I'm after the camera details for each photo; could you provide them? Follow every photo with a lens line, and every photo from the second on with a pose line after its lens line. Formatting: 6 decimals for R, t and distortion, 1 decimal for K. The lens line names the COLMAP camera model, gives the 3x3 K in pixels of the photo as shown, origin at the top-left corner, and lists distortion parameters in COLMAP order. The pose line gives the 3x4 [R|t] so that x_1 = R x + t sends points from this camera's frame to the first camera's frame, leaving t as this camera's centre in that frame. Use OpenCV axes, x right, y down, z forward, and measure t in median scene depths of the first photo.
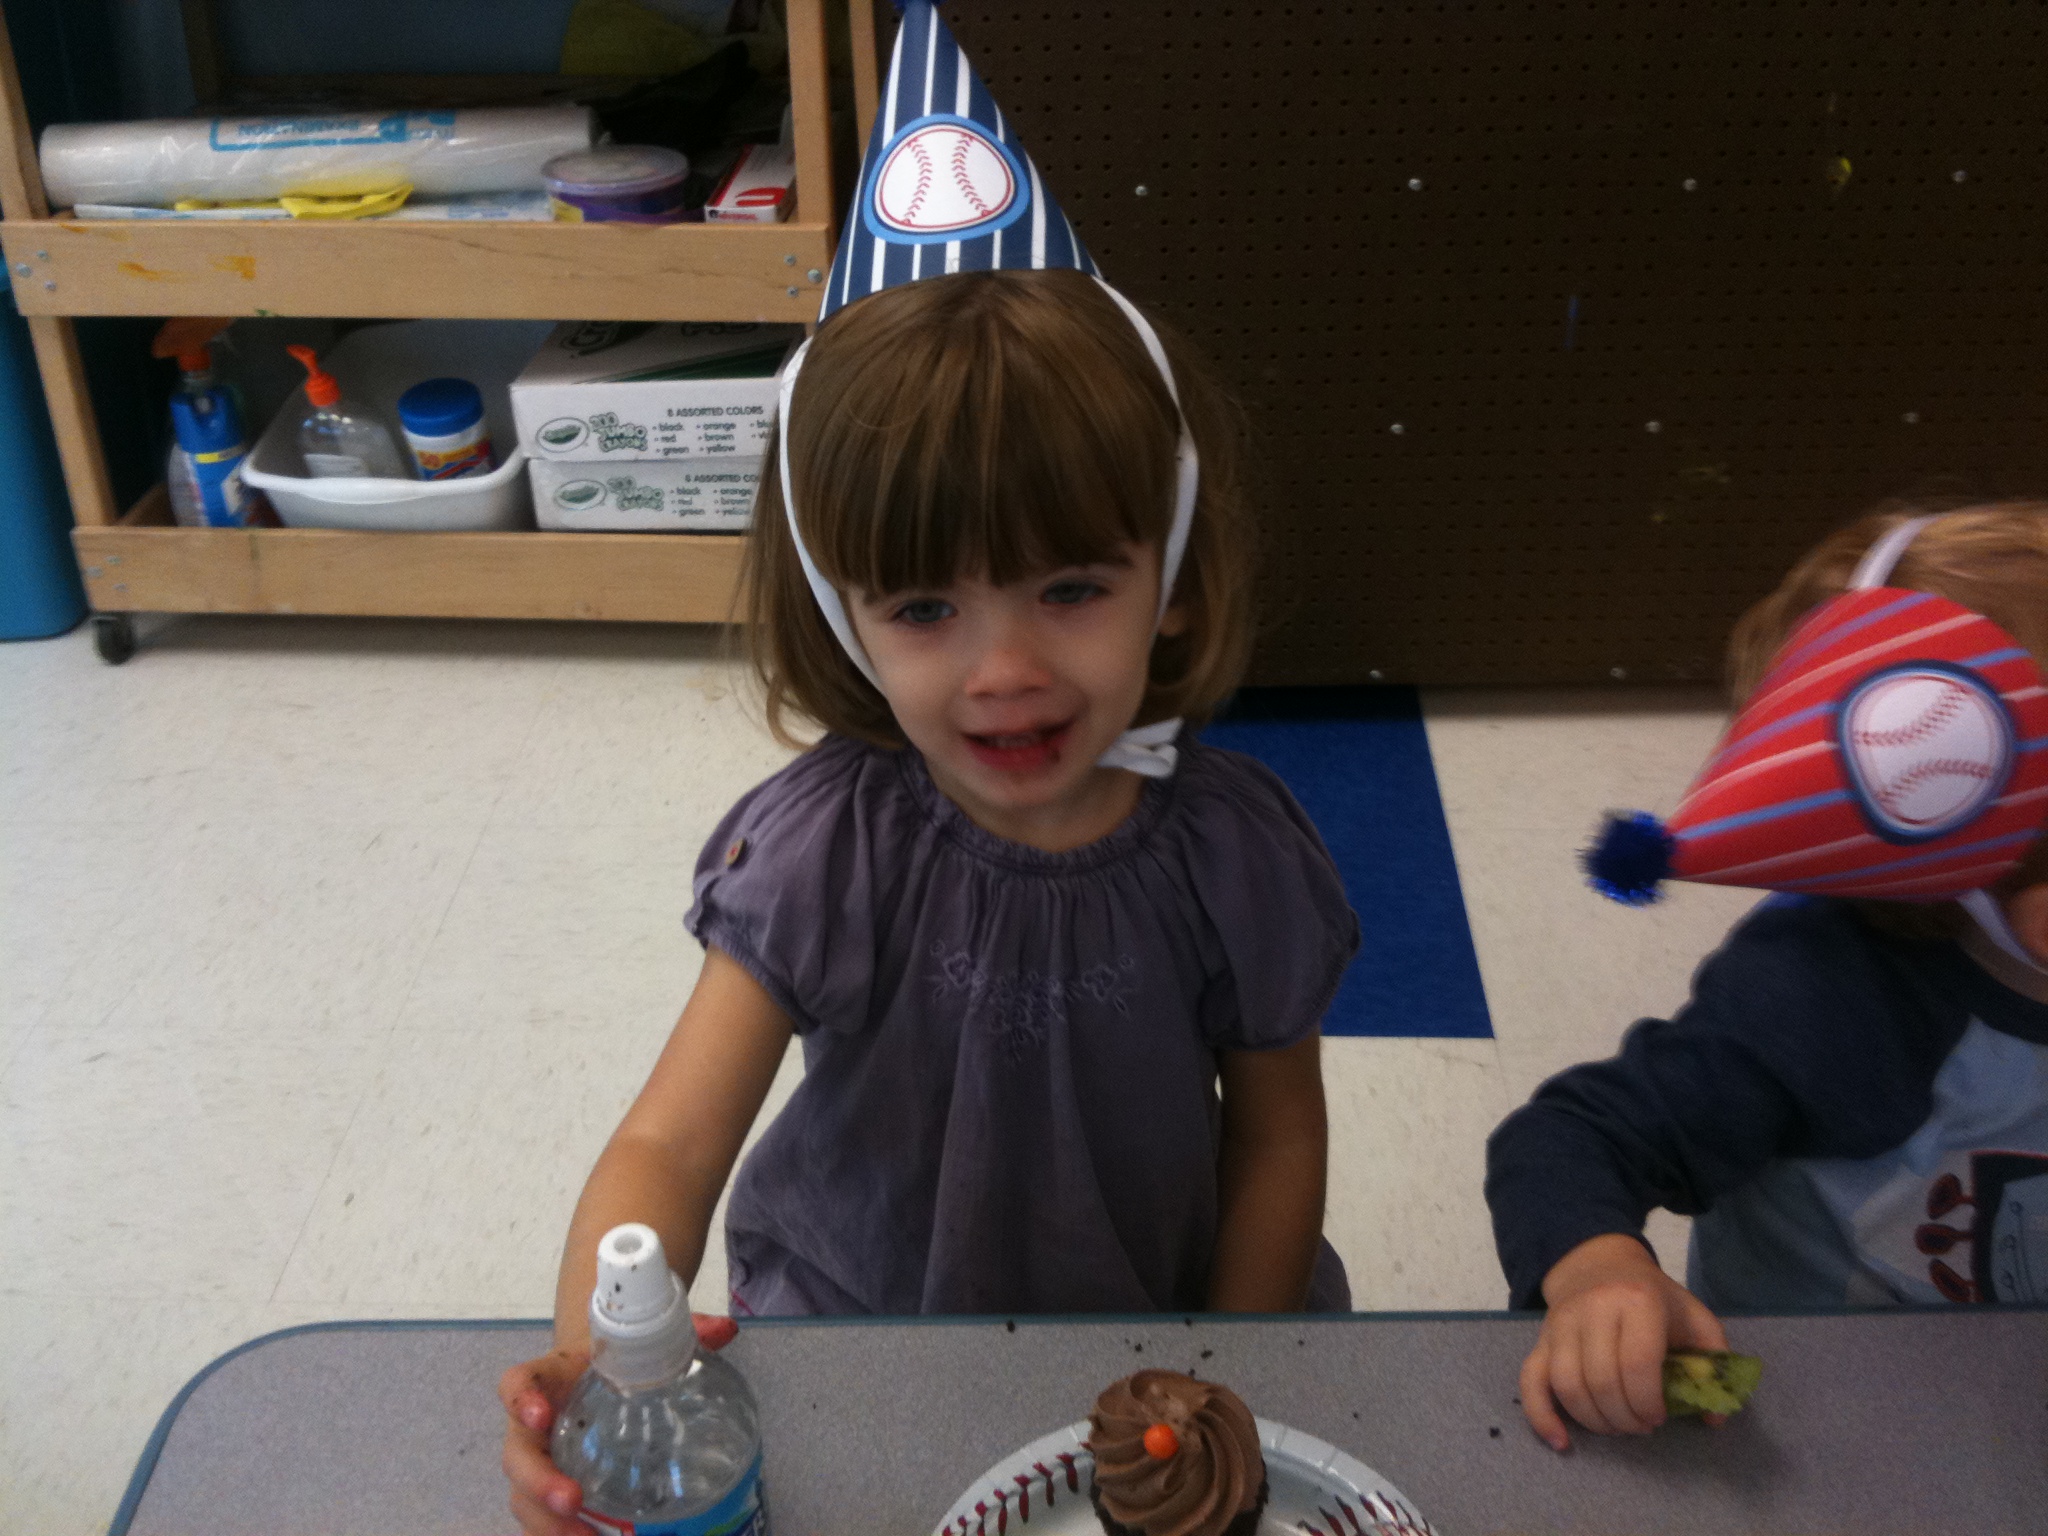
lens RADIAL K [[1899.3, 0, 1024.0], [0, 1899.3, 768.0], [0, 0, 1]] dist [0.028702, -0.146145]
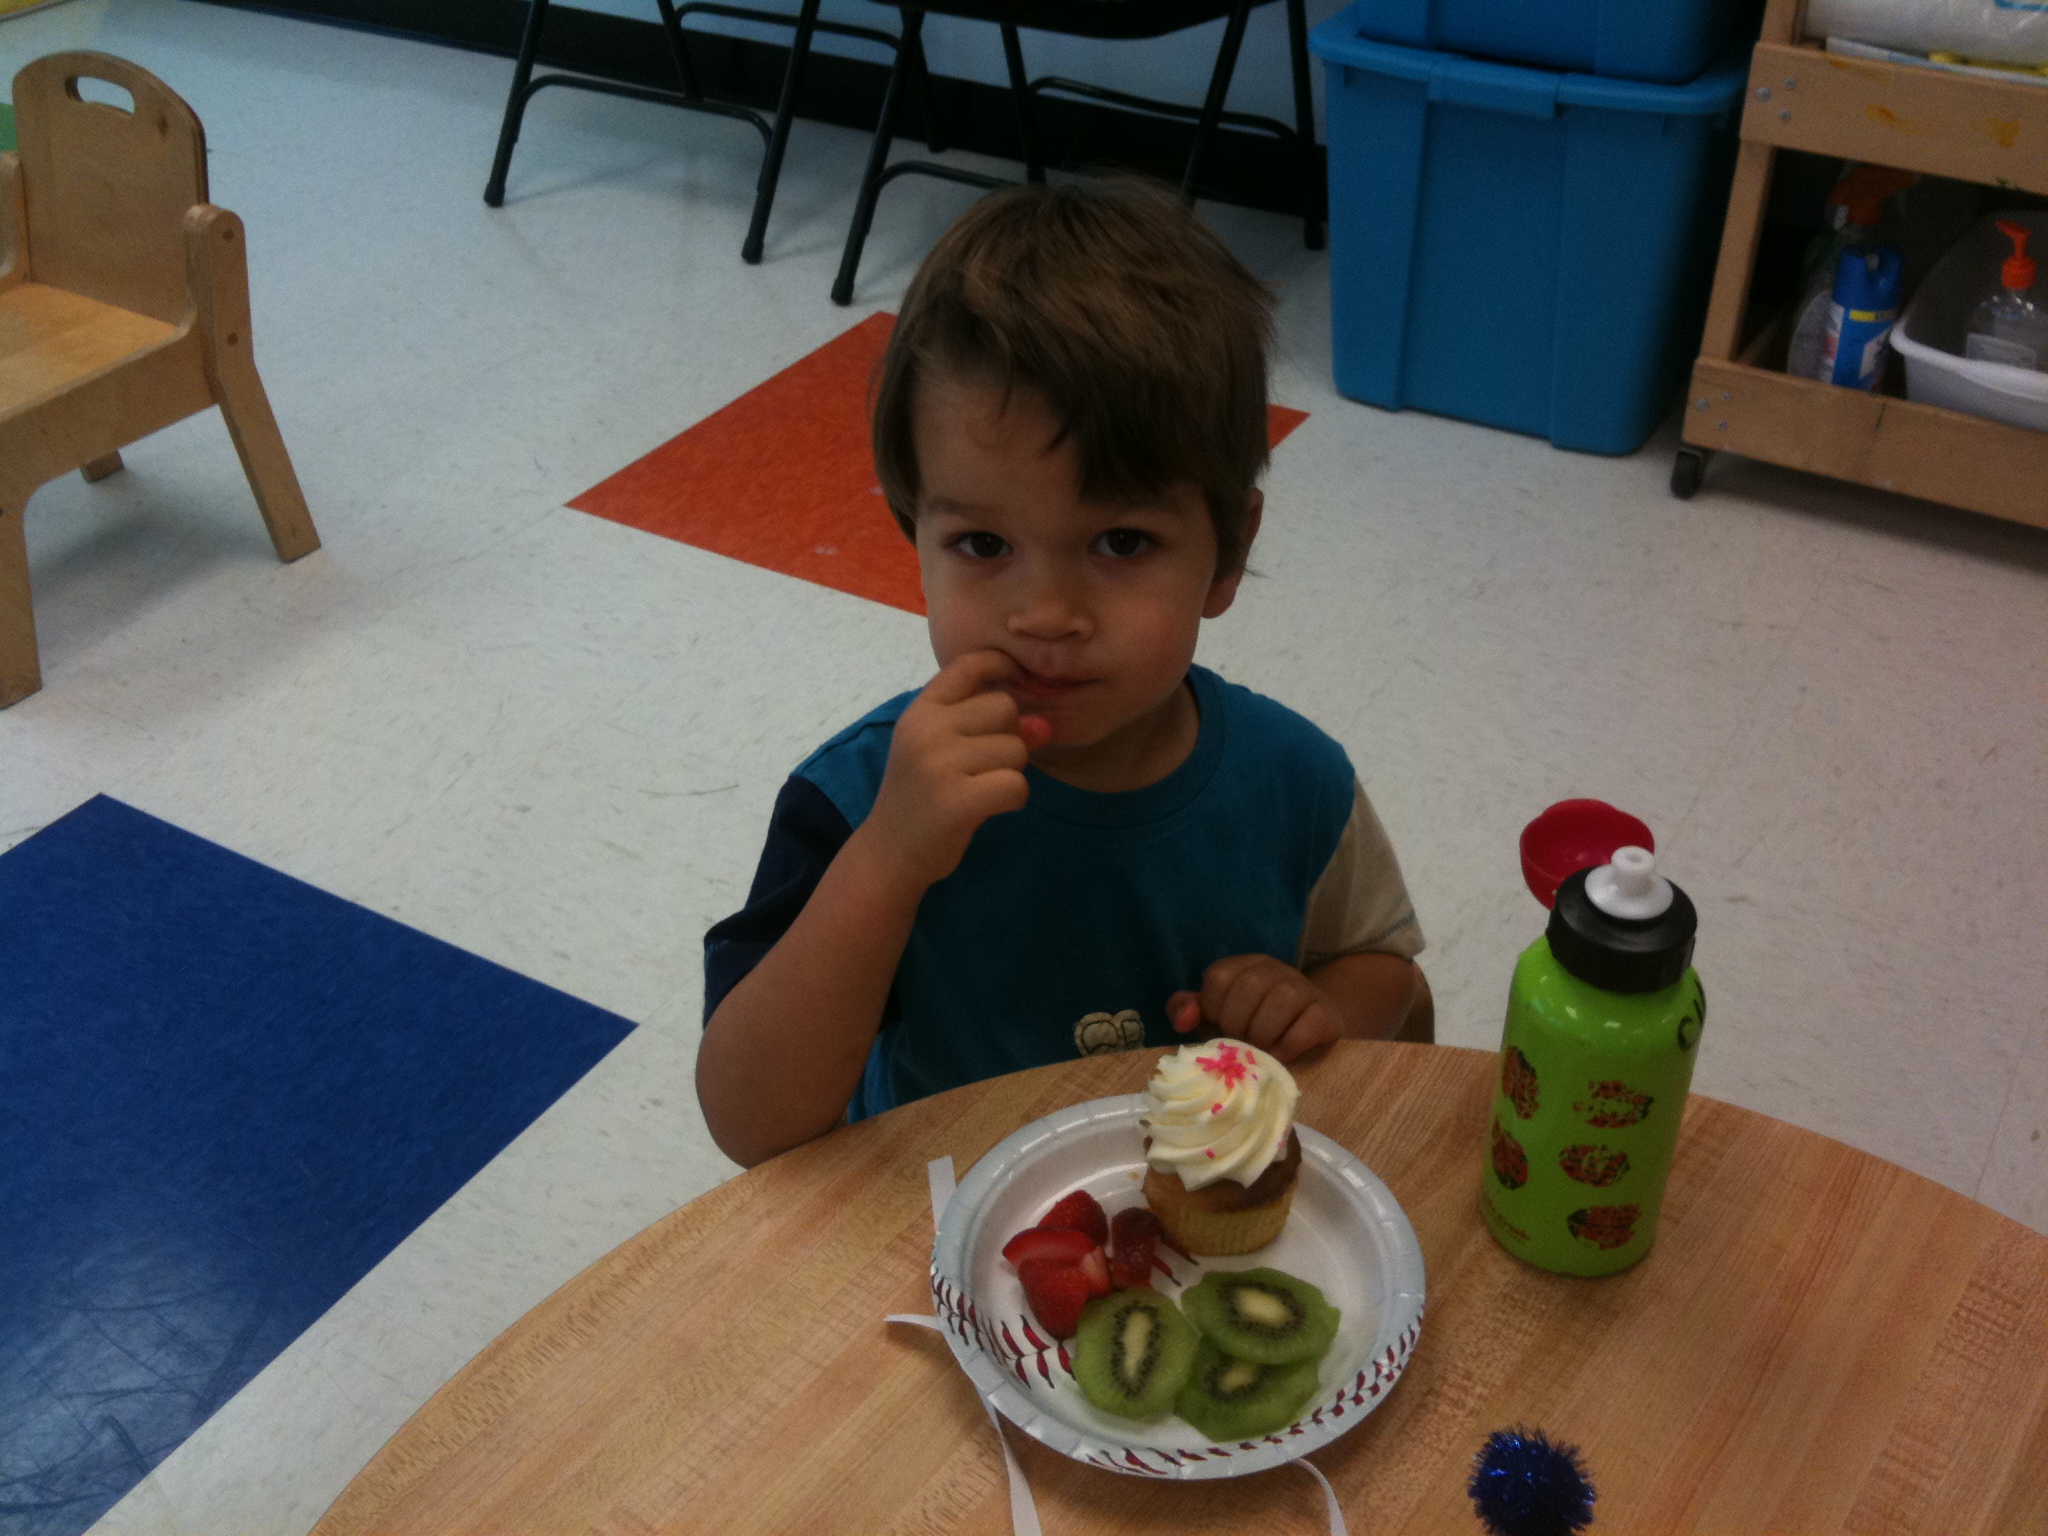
lens RADIAL K [[1875.9, 0, 1024.0], [0, 1875.9, 768.0], [0, 0, 1]] dist [0.032061, -0.145660]
pose [[0.861120, 0.288409, -0.418680, -0.331737], [-0.253916, 0.957433, 0.137290, 0.035921], [0.440454, -0.011914, 0.897696, -0.054052]]
